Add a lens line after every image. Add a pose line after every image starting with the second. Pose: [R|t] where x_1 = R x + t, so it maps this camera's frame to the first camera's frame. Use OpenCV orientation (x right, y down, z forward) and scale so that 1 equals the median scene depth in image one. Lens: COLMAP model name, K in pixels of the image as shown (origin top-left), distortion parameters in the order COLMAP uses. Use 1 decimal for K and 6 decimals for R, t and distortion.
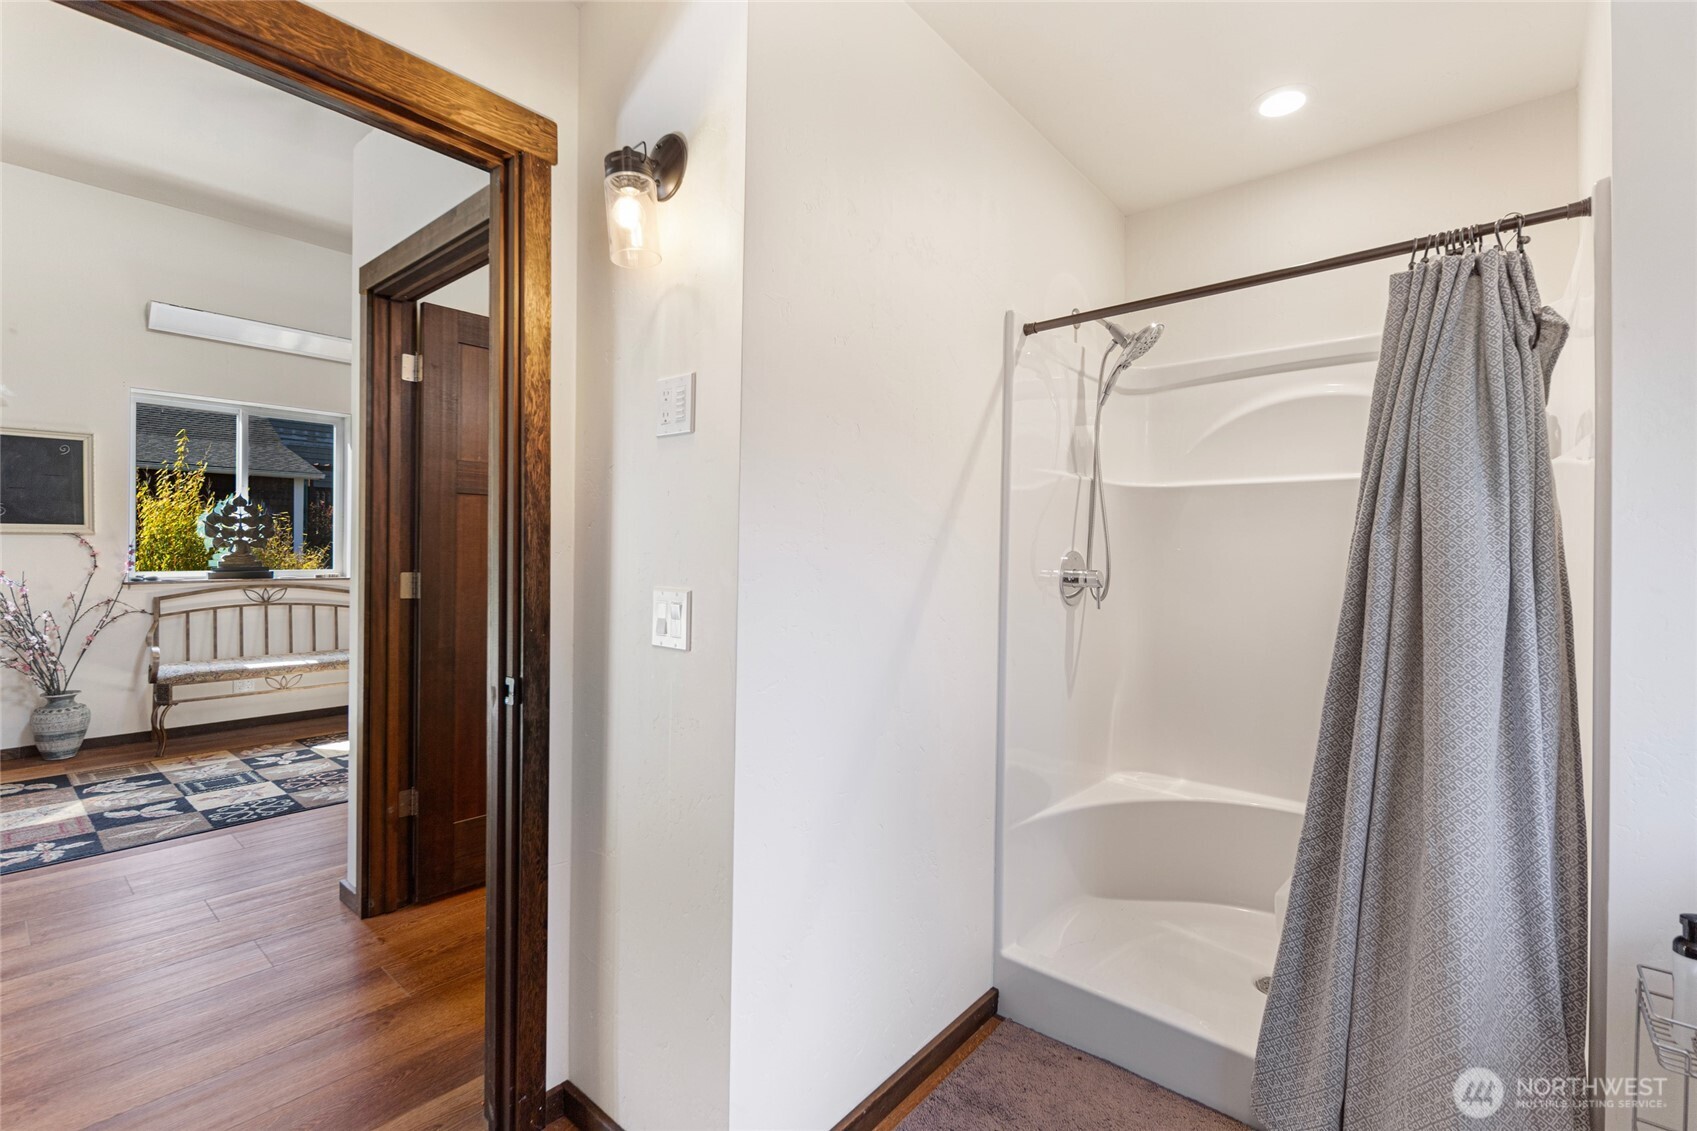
lens RADIAL K [[770.2, 0, 846.6], [0, 770.2, 558.9], [0, 0, 1]] dist [-0.002048, -0.000170]
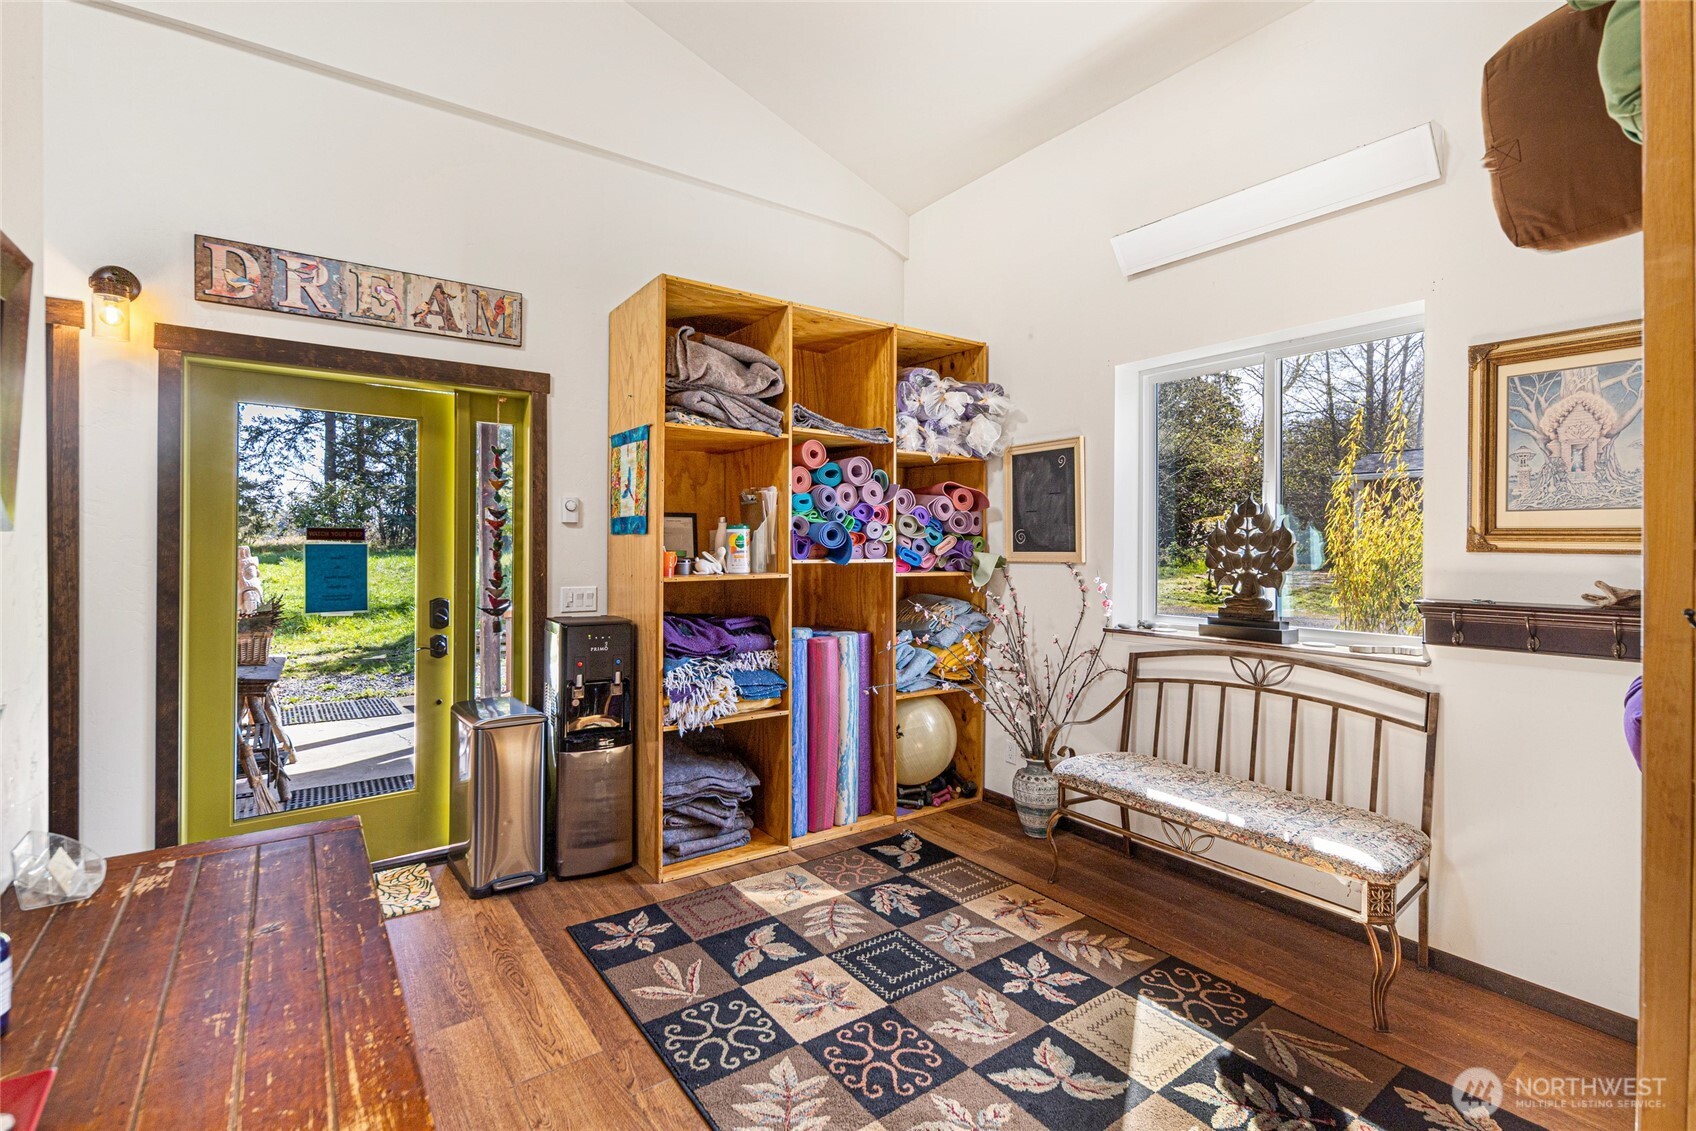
lens RADIAL K [[769.7, 0, 846.4], [0, 769.7, 549.8], [0, 0, 1]] dist [-0.002048, -0.000170]
pose [[-0.228187, 0.006647, -0.973595, -0.155426], [-0.012244, 0.999878, 0.009696, -0.051031], [0.973540, 0.014133, -0.228078, 0.947881]]
